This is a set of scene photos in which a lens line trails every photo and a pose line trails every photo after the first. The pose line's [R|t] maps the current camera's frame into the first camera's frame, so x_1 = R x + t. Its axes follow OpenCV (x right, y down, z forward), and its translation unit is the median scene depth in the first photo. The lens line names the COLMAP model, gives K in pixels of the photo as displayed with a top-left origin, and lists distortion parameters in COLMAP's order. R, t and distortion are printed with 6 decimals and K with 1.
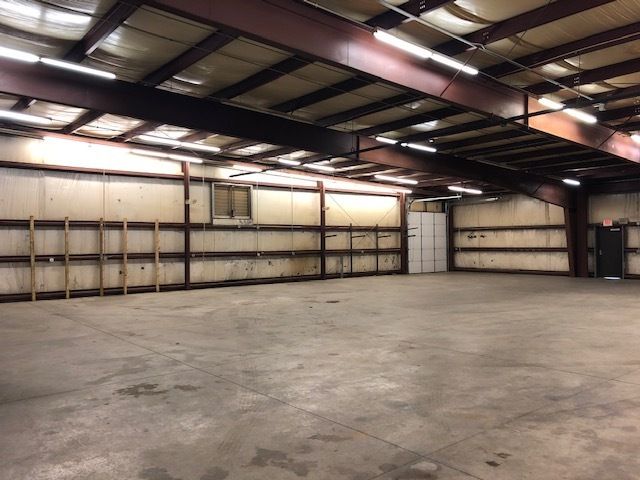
lens RADIAL K [[528.7, 0, 321.0], [0, 528.7, 241.3], [0, 0, 1]] dist [0.051570, -0.004270]
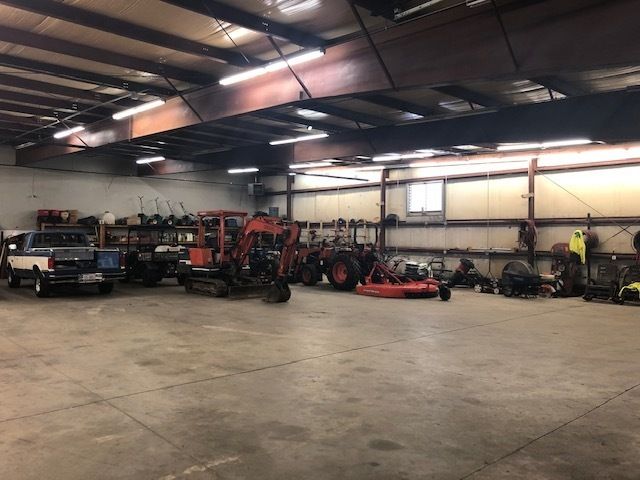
lens RADIAL K [[528.7, 0, 320.3], [0, 528.7, 239.9], [0, 0, 1]] dist [0.051570, -0.004270]
pose [[0.047372, 0.018768, -0.998701, 0.753167], [-0.001785, 0.999823, 0.018704, -0.012467], [0.998876, 0.000897, 0.047397, 0.662872]]
